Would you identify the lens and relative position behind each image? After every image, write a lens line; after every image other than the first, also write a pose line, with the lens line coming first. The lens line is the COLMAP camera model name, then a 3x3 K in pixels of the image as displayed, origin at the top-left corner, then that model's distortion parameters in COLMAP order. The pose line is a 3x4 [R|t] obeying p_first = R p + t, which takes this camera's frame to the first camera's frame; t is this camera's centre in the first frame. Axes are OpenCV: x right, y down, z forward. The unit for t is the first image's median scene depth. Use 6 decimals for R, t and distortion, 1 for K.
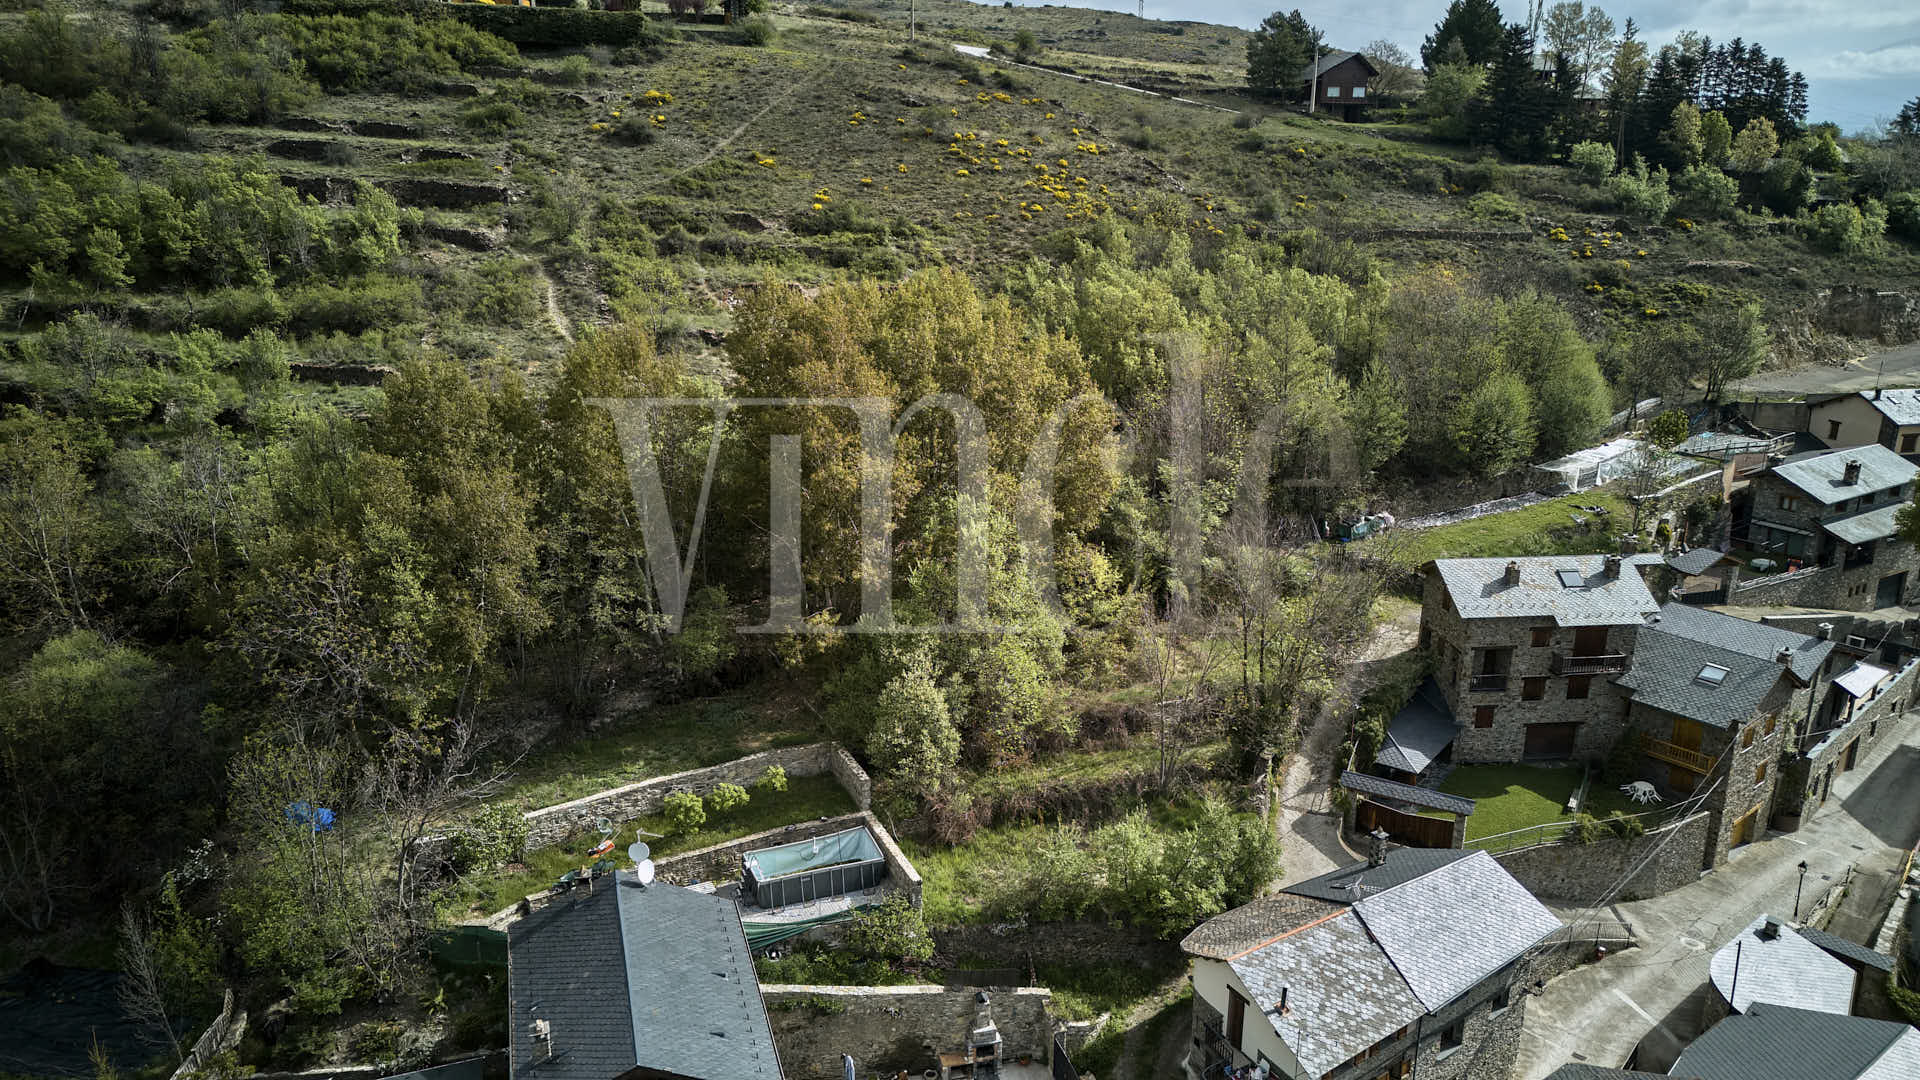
lens RADIAL K [[1334.9, 0, 958.8], [0, 1334.9, 554.8], [0, 0, 1]] dist [0.066484, -0.057009]
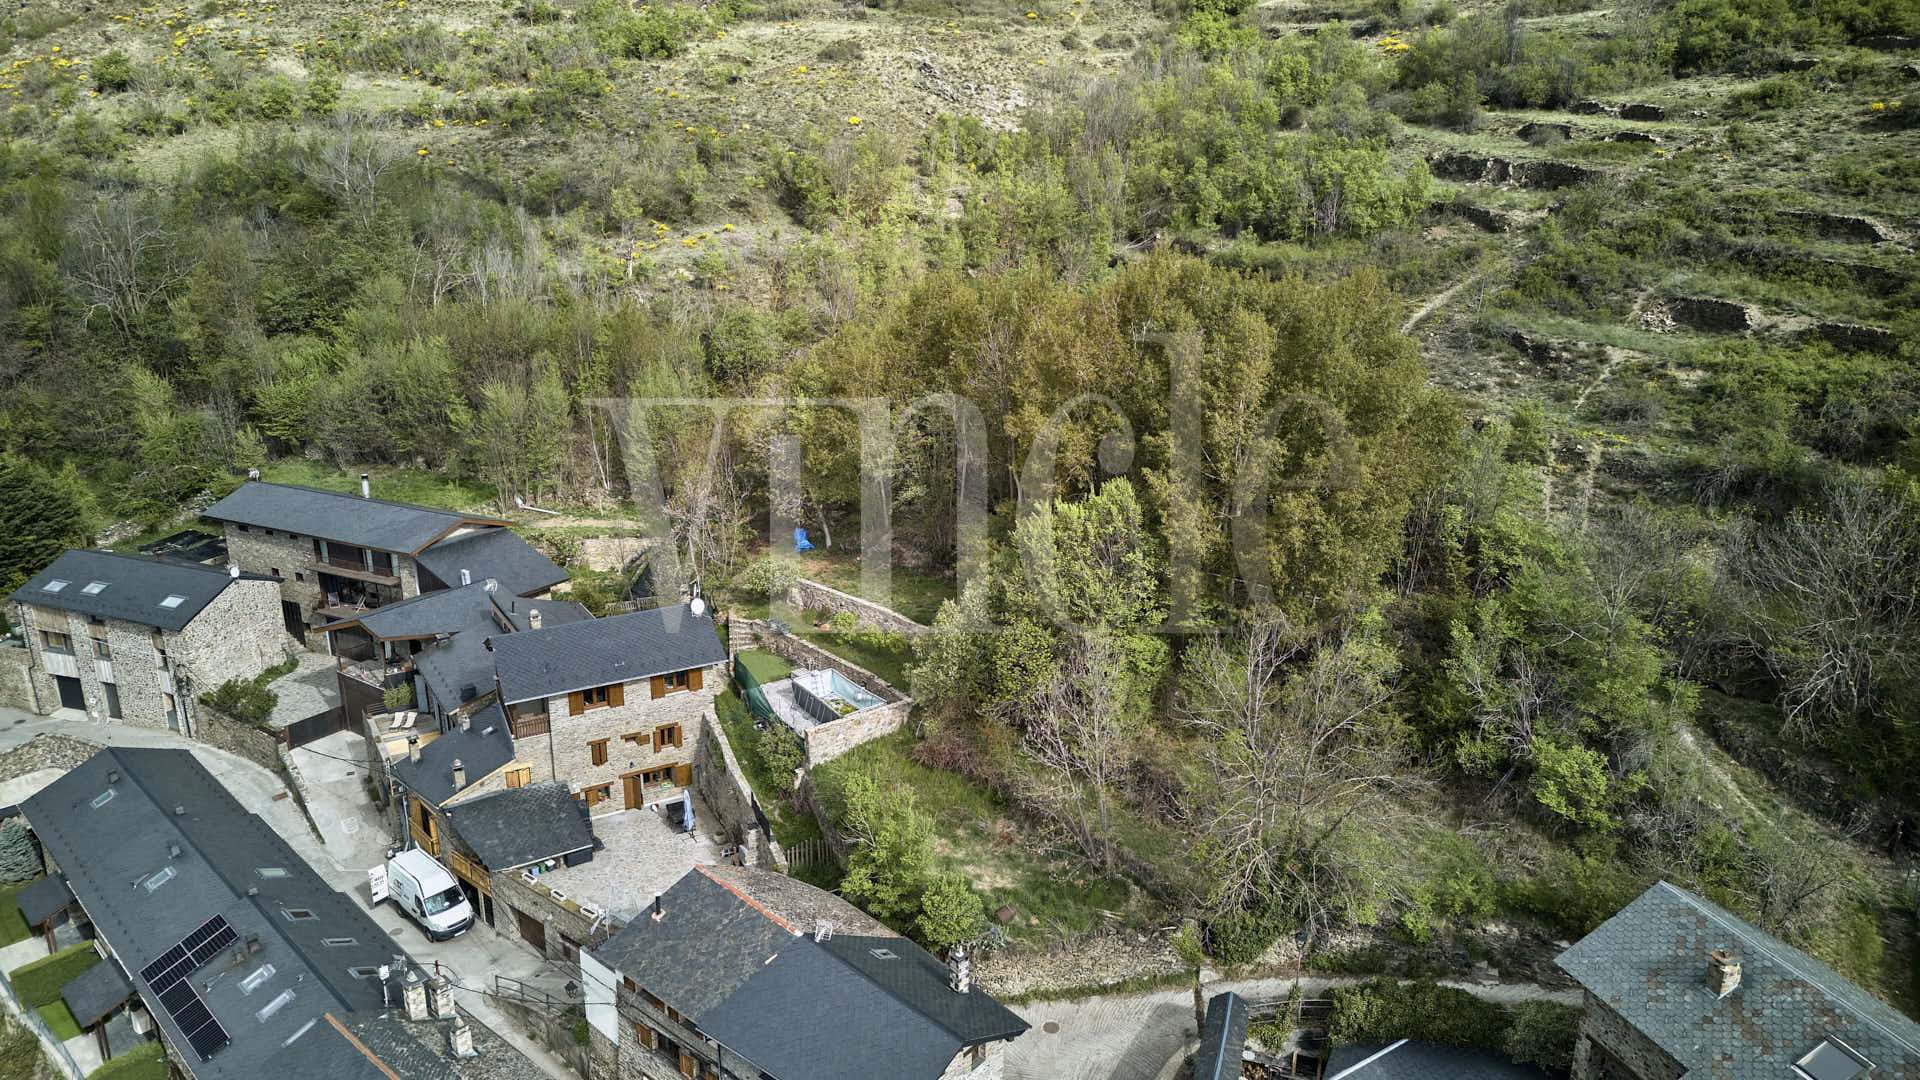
lens RADIAL K [[1334.9, 0, 958.8], [0, 1334.9, 554.8], [0, 0, 1]] dist [0.066484, -0.057009]
pose [[0.209417, 0.305372, -0.928920, 0.524580], [-0.301272, 0.923920, 0.235809, -0.111832], [0.930258, 0.230475, 0.285485, 0.369897]]
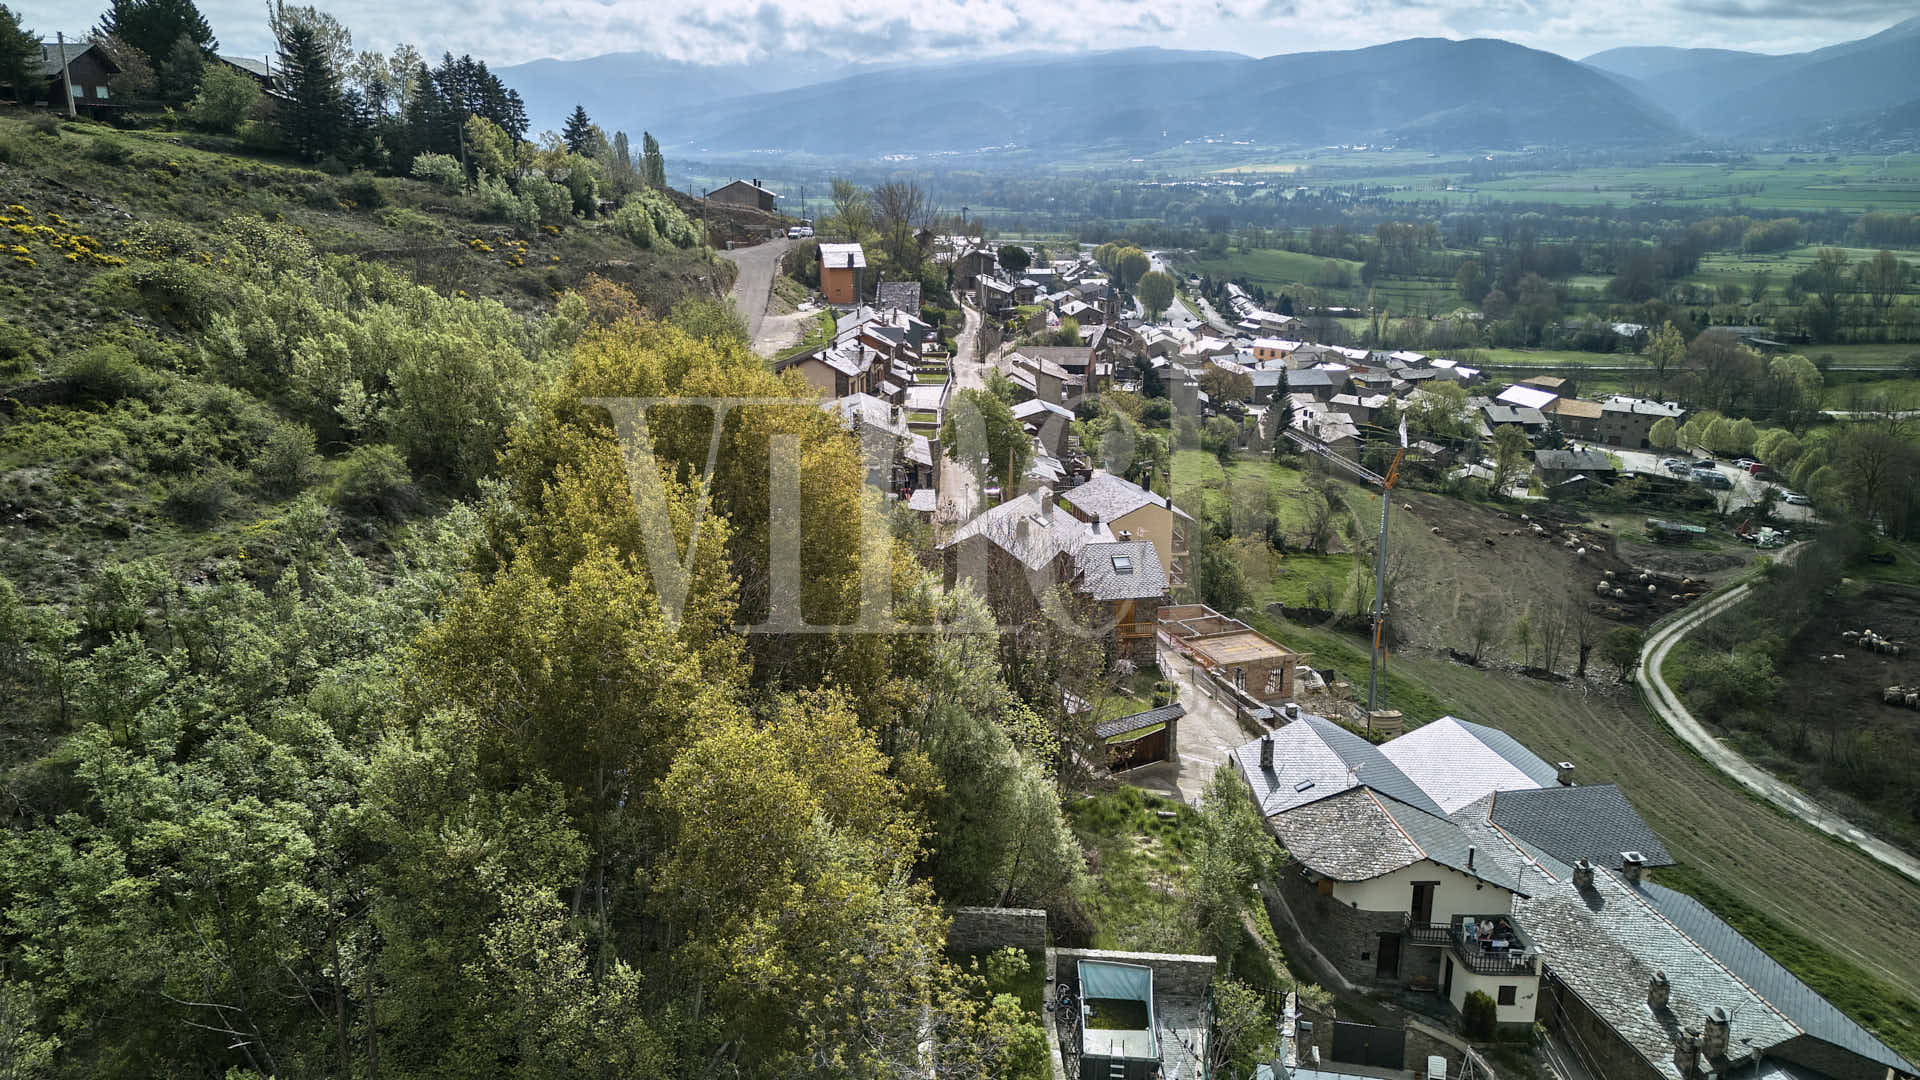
lens RADIAL K [[1387.9, 0, 920.2], [0, 1387.9, 539.4], [0, 0, 1]] dist [0.061295, -0.055645]
pose [[0.478331, -0.245199, 0.843254, -0.424204], [0.266836, 0.955410, 0.126451, -0.100820], [-0.836659, 0.164525, 0.522430, 0.308818]]
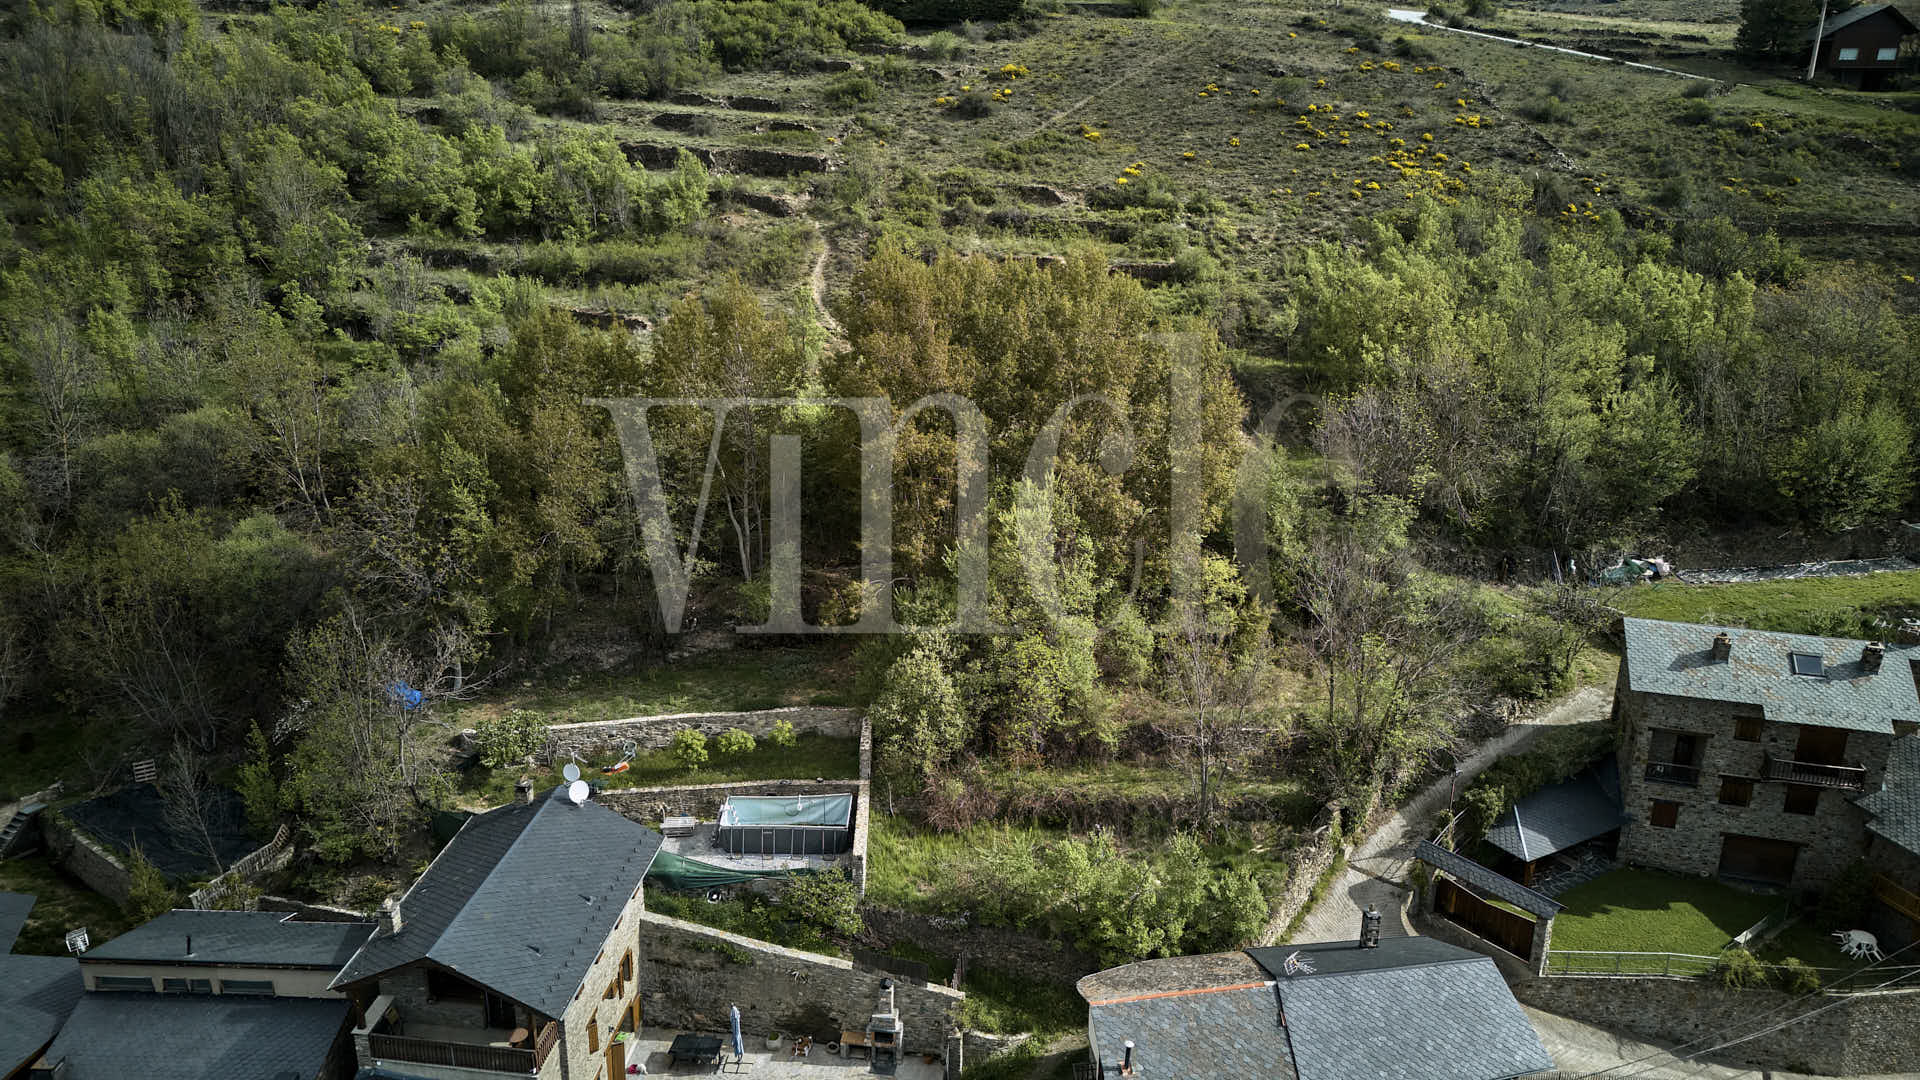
lens RADIAL K [[1334.9, 0, 958.8], [0, 1334.9, 554.8], [0, 0, 1]] dist [0.066484, -0.057009]
pose [[0.925555, 0.121962, -0.358430, 0.182386], [-0.115914, 0.992517, 0.038402, -0.012959], [0.360432, 0.006004, 0.932766, 0.046515]]
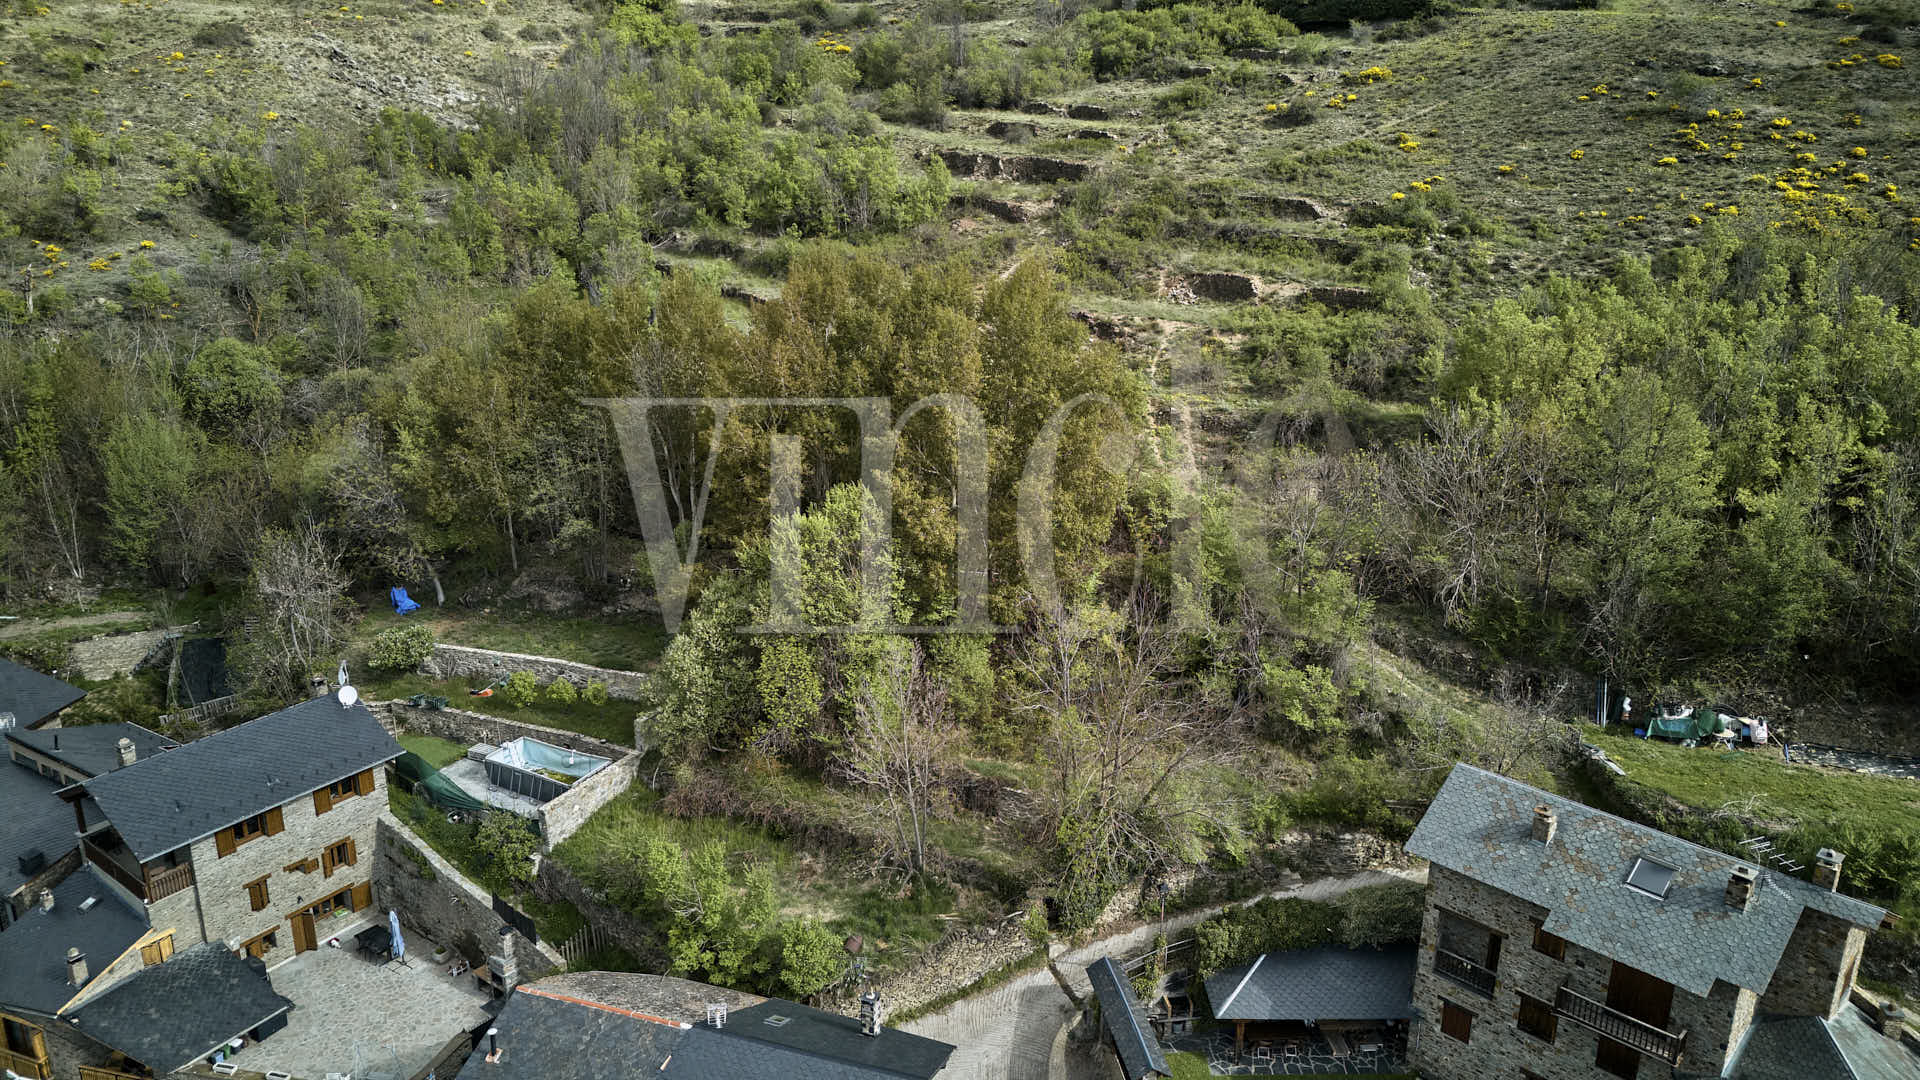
lens RADIAL K [[1334.9, 0, 958.8], [0, 1334.9, 554.8], [0, 0, 1]] dist [0.066484, -0.057009]
pose [[0.625052, 0.244423, -0.741328, 0.451760], [-0.238259, 0.964129, 0.116994, -0.076180], [0.743332, 0.103501, 0.660867, 0.257471]]
